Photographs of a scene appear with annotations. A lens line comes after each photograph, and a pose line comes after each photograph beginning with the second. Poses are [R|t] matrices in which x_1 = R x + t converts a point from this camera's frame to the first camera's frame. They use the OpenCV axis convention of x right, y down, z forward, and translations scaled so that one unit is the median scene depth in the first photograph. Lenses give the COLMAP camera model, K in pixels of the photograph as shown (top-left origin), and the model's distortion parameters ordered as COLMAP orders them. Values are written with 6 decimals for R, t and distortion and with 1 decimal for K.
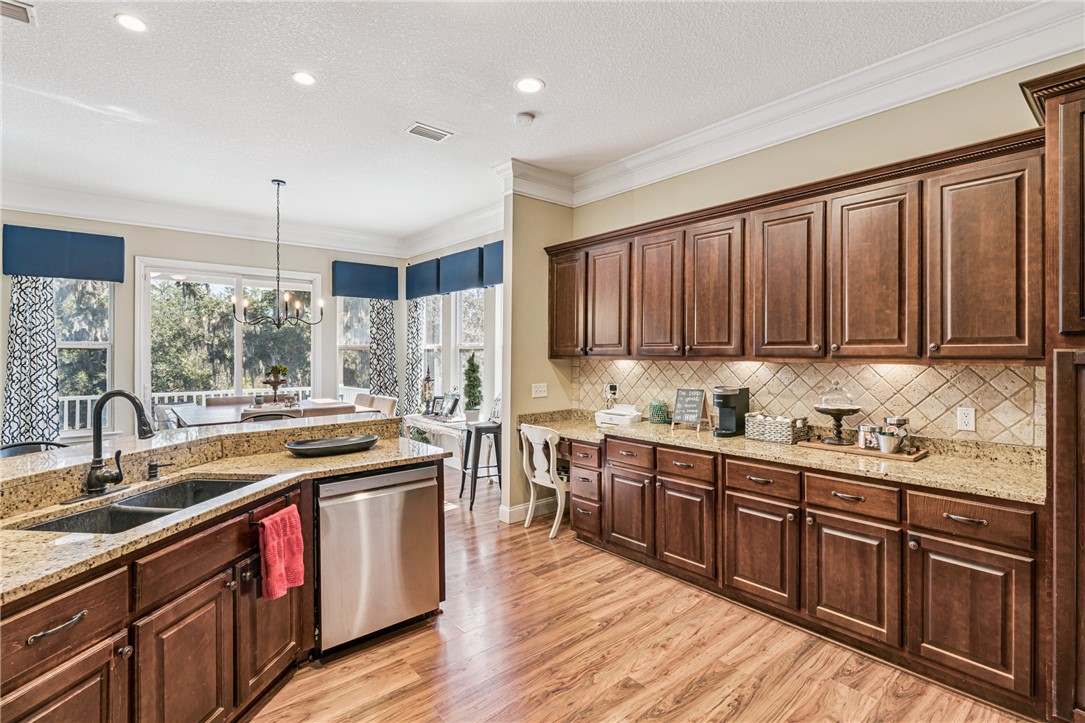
lens RADIAL K [[516.8, 0, 526.7], [0, 516.8, 351.8], [0, 0, 1]] dist [0.003447, -0.001279]
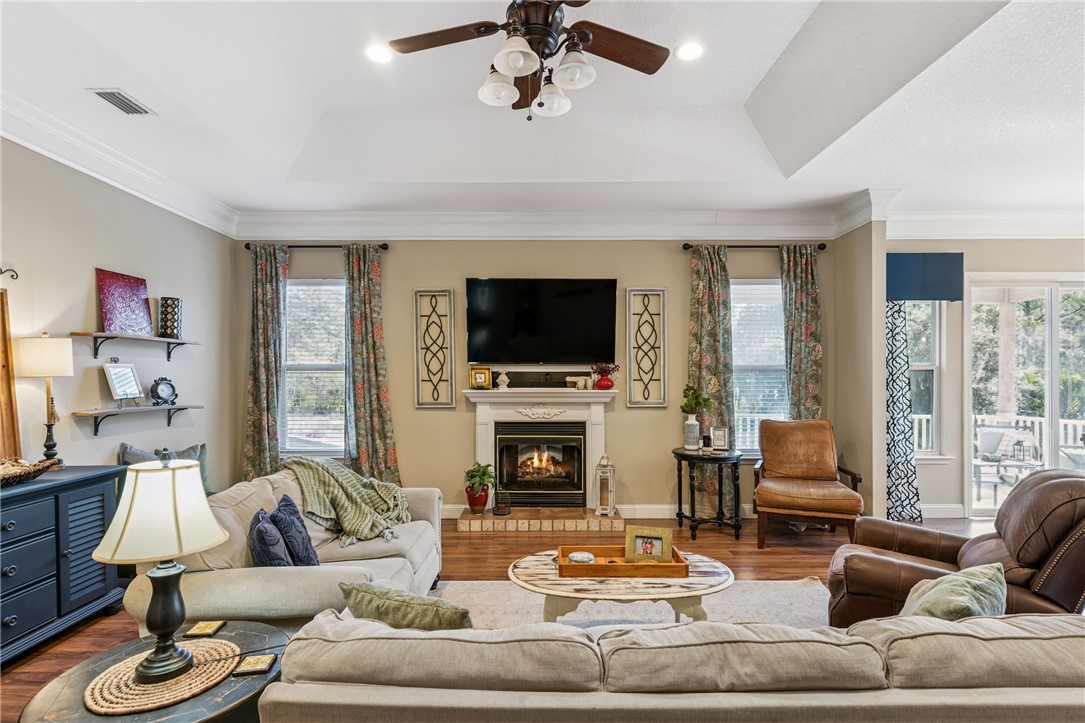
lens RADIAL K [[516.8, 0, 538.9], [0, 516.8, 382.3], [0, 0, 1]] dist [0.003447, -0.001279]
pose [[0.775080, 0.006340, -0.631832, -1.011511], [-0.000194, 0.999952, 0.009796, 0.009729], [0.631863, -0.007470, 0.775044, -0.291353]]
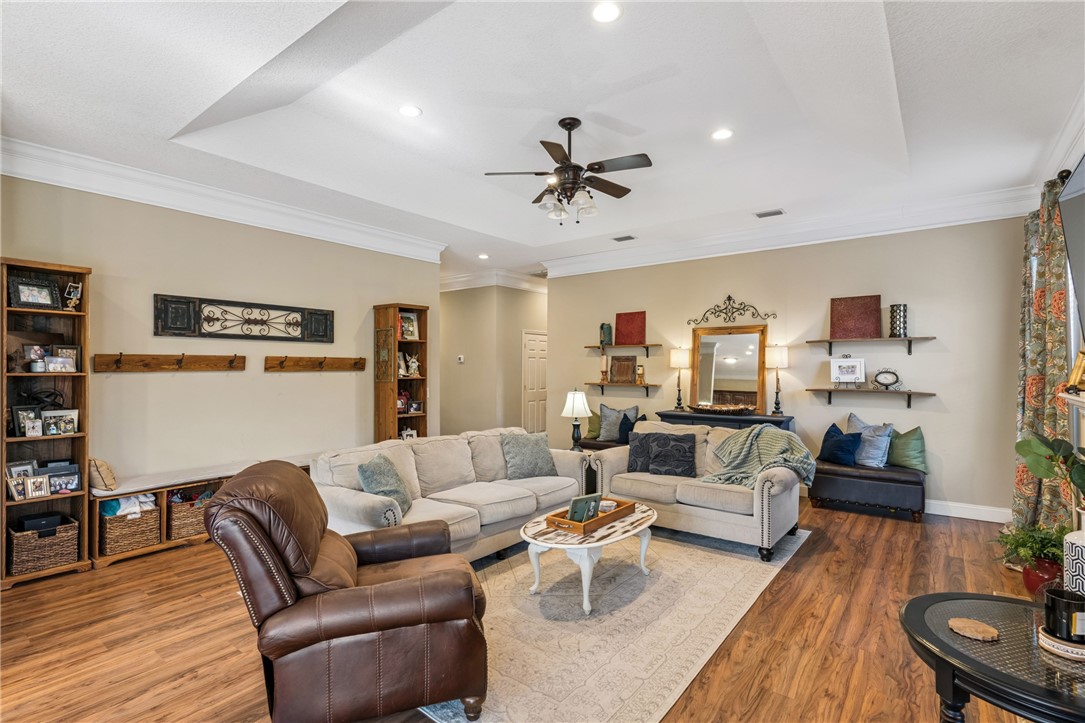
lens RADIAL K [[516.8, 0, 540.1], [0, 516.8, 371.3], [0, 0, 1]] dist [0.003447, -0.001279]
pose [[-0.974437, 0.002238, -0.224649, -1.076106], [-0.000586, 0.999922, 0.012503, 0.002676], [0.224659, 0.012315, -0.974360, 1.071591]]
